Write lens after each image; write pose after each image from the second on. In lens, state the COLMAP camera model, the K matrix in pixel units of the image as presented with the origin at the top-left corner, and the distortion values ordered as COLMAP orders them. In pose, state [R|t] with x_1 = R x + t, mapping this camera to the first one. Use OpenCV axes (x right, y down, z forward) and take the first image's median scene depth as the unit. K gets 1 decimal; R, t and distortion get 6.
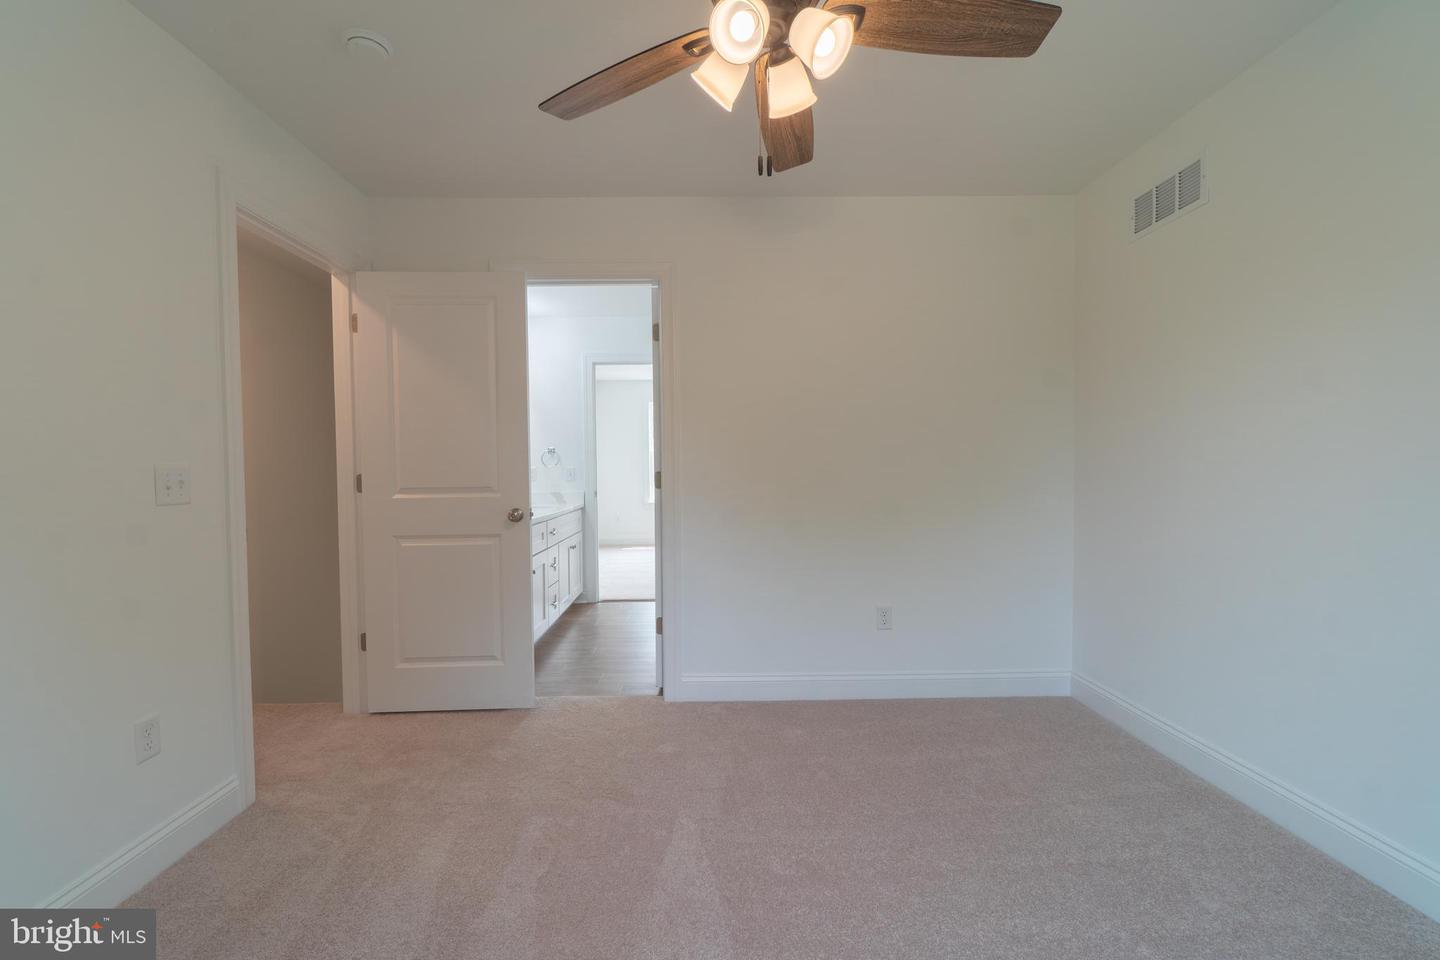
lens RADIAL K [[624.6, 0, 711.5], [0, 624.6, 475.6], [0, 0, 1]] dist [0.004279, -0.001400]
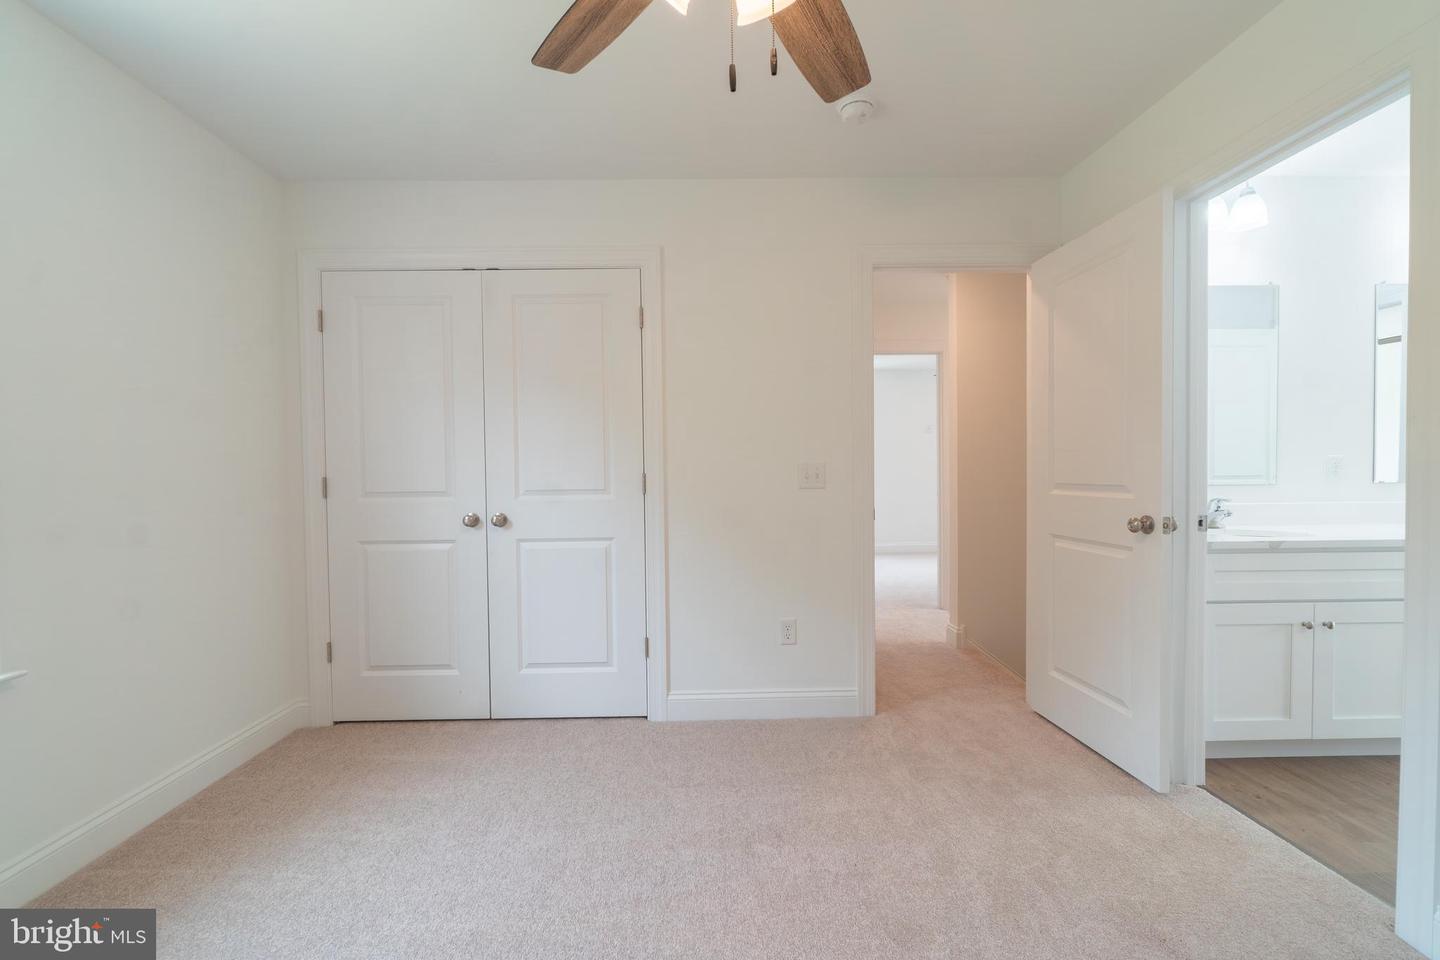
lens RADIAL K [[624.6, 0, 710.1], [0, 624.6, 476.7], [0, 0, 1]] dist [0.004279, -0.001400]
pose [[-0.007039, 0.015694, -0.999852, 0.449349], [0.002158, 0.999875, 0.015680, -0.005829], [0.999973, -0.002047, -0.007072, 0.507431]]
